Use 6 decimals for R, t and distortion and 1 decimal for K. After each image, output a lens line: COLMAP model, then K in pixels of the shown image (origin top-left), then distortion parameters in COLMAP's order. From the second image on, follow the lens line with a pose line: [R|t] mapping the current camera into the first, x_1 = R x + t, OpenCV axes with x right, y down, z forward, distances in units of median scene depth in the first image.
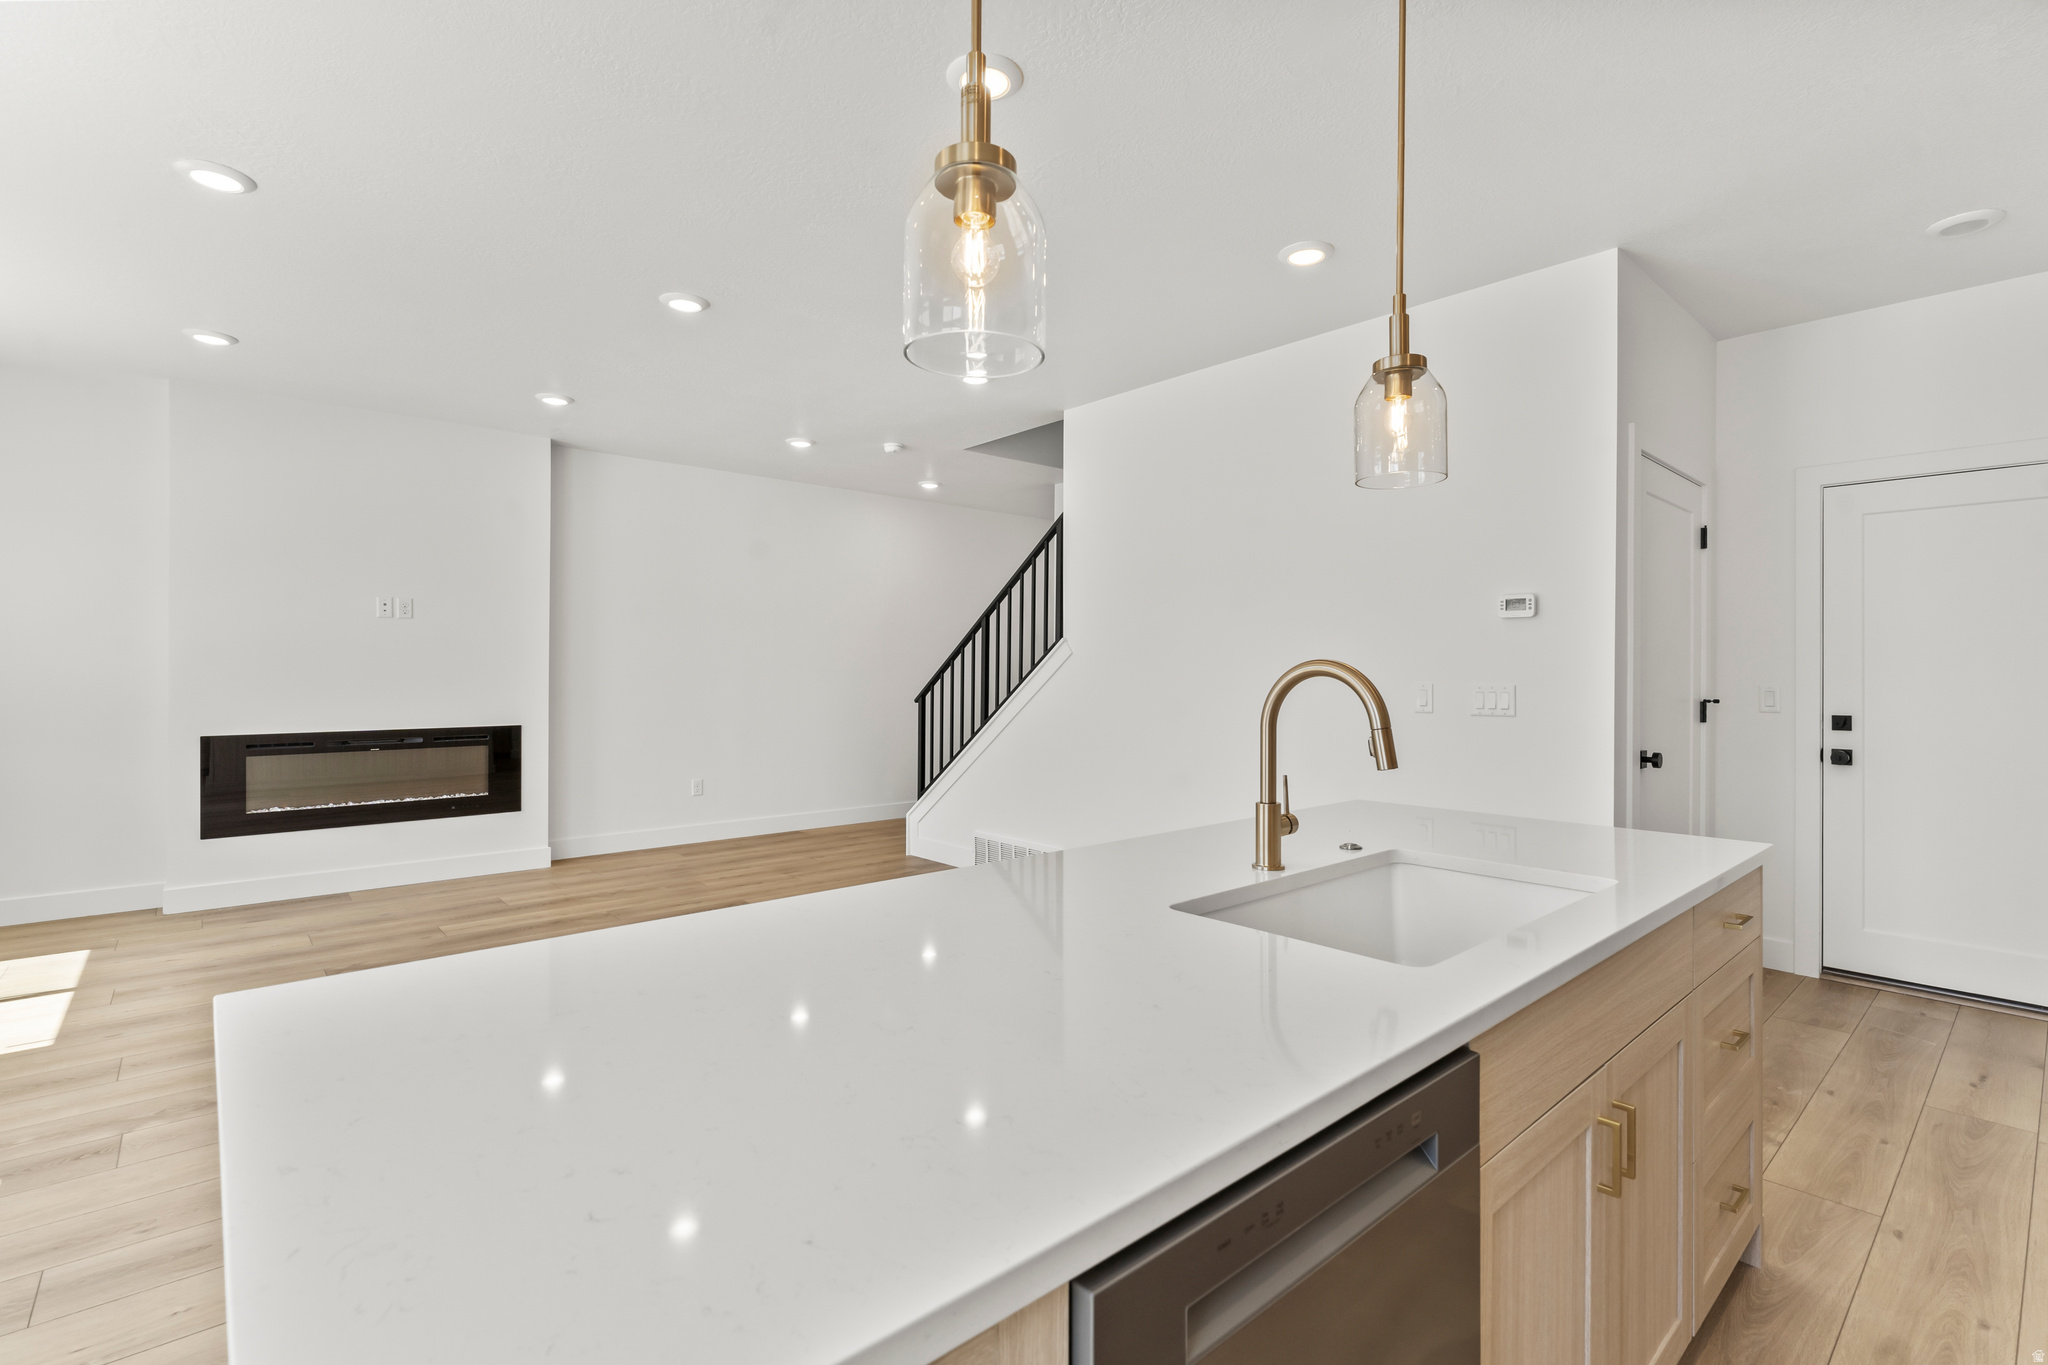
lens RADIAL K [[936.7, 0, 1022.5], [0, 936.7, 672.5], [0, 0, 1]] dist [-0.004070, 0.000019]
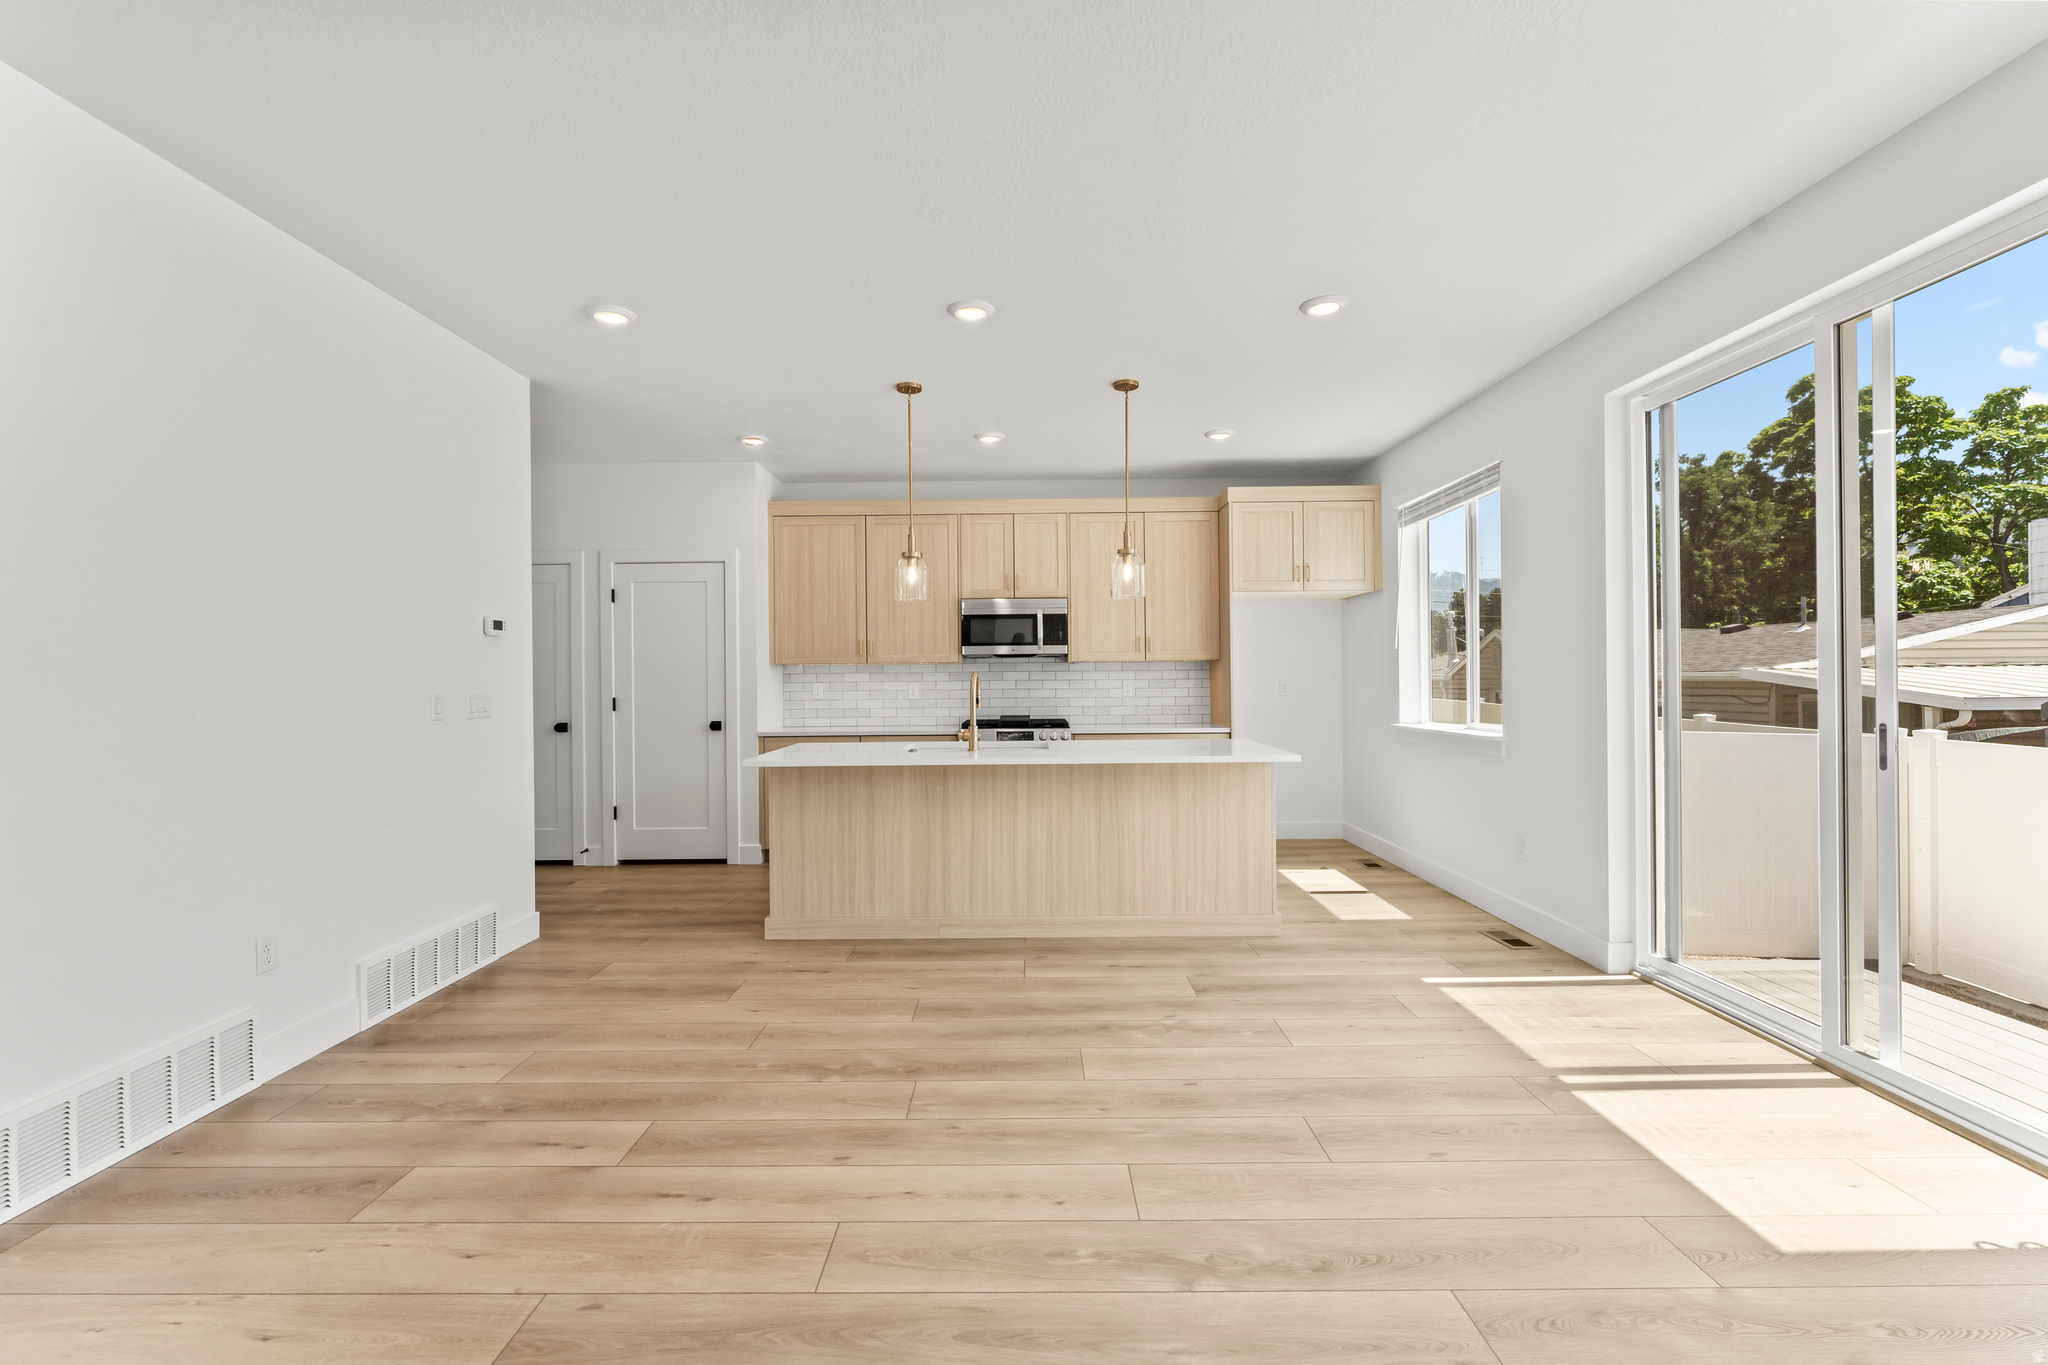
lens RADIAL K [[862.0, 0, 1024.0], [0, 862.0, 682.5], [0, 0, 1]] dist [-0.002113, -0.000914]
pose [[-0.745995, 0.000577, 0.665952, -1.291401], [0.000650, 1.000000, -0.000138, 0.028655], [-0.665952, 0.000330, -0.745995, 2.371124]]
